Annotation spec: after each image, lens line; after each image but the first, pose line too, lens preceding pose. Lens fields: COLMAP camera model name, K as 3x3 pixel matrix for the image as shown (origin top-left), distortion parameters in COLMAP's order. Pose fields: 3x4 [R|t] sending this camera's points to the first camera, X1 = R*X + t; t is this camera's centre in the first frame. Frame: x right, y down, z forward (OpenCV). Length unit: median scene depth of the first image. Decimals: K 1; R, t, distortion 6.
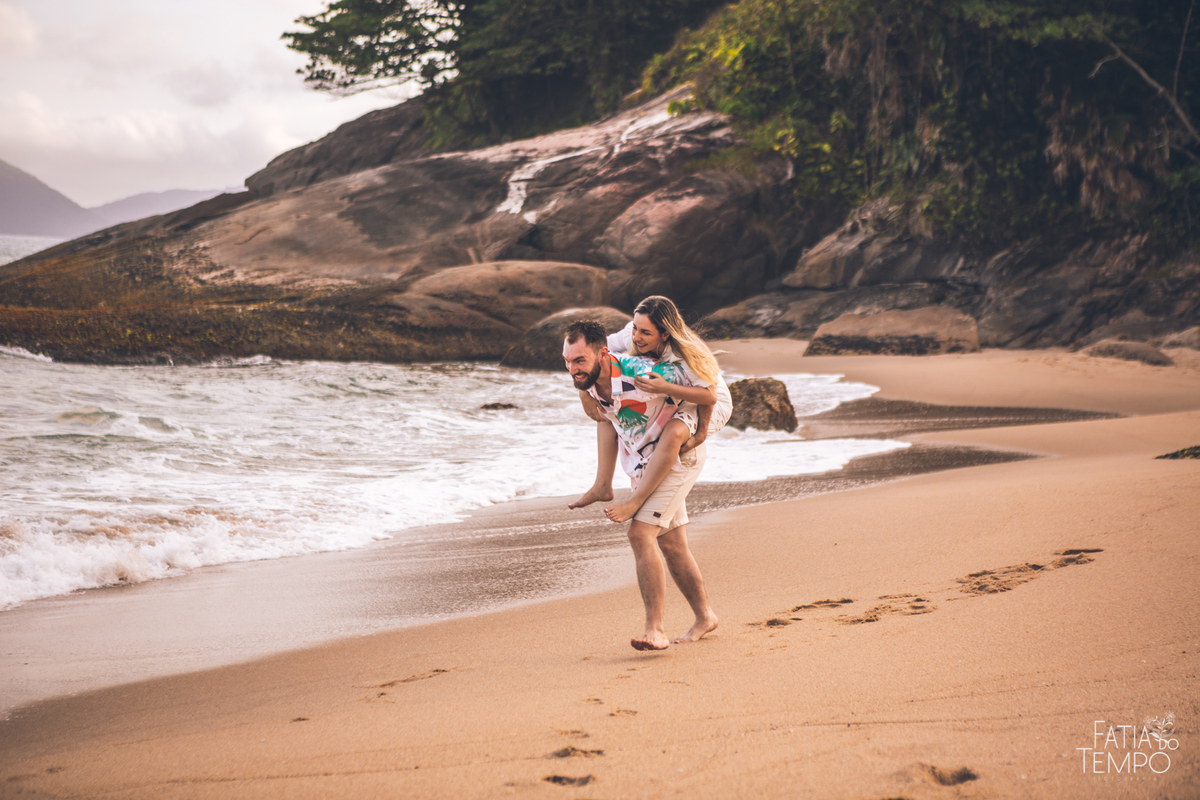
lens RADIAL K [[2472.5, 0, 600.0], [0, 2472.5, 400.0], [0, 0, 1]] dist [0.389376, -0.036065]
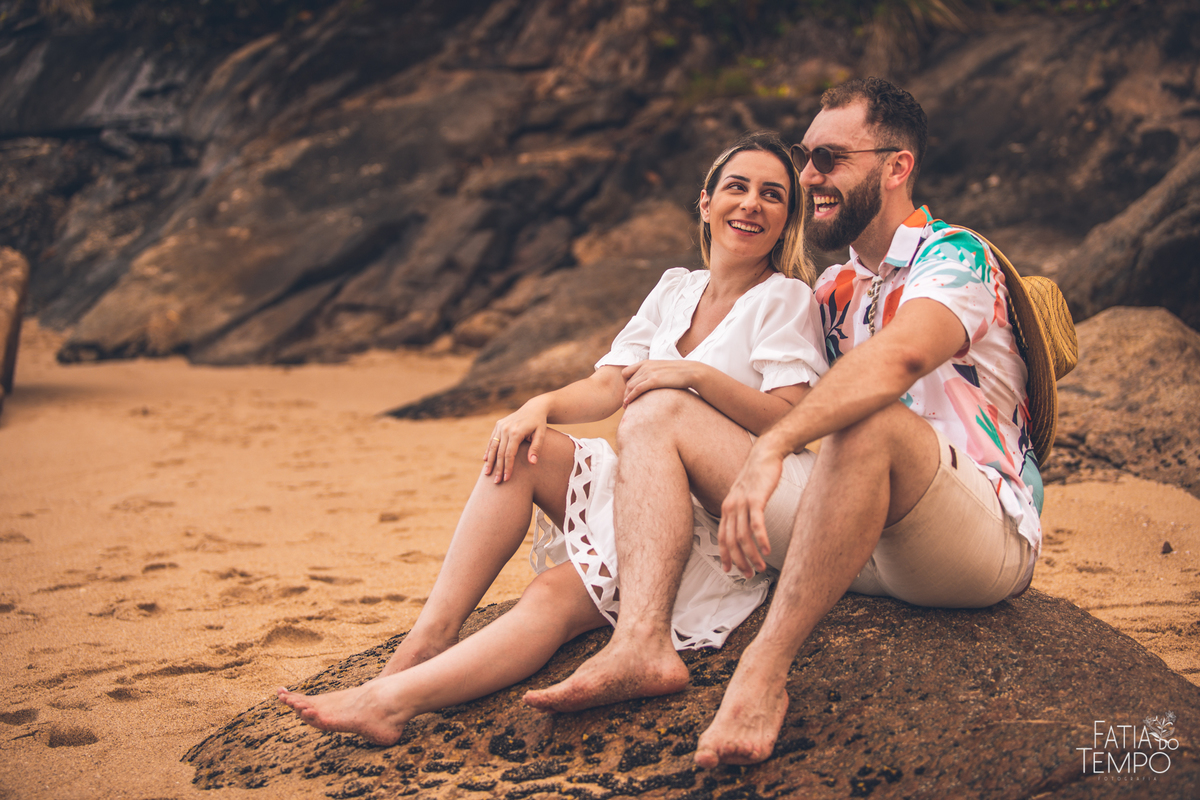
lens RADIAL K [[2433.0, 0, 600.0], [0, 2433.0, 400.0], [0, 0, 1]] dist [-0.354268, -0.055435]
pose [[0.976557, -0.037016, 0.212052, 0.141428], [0.028324, 0.998635, 0.043885, -0.025249], [-0.213387, -0.036850, 0.976272, 0.704938]]
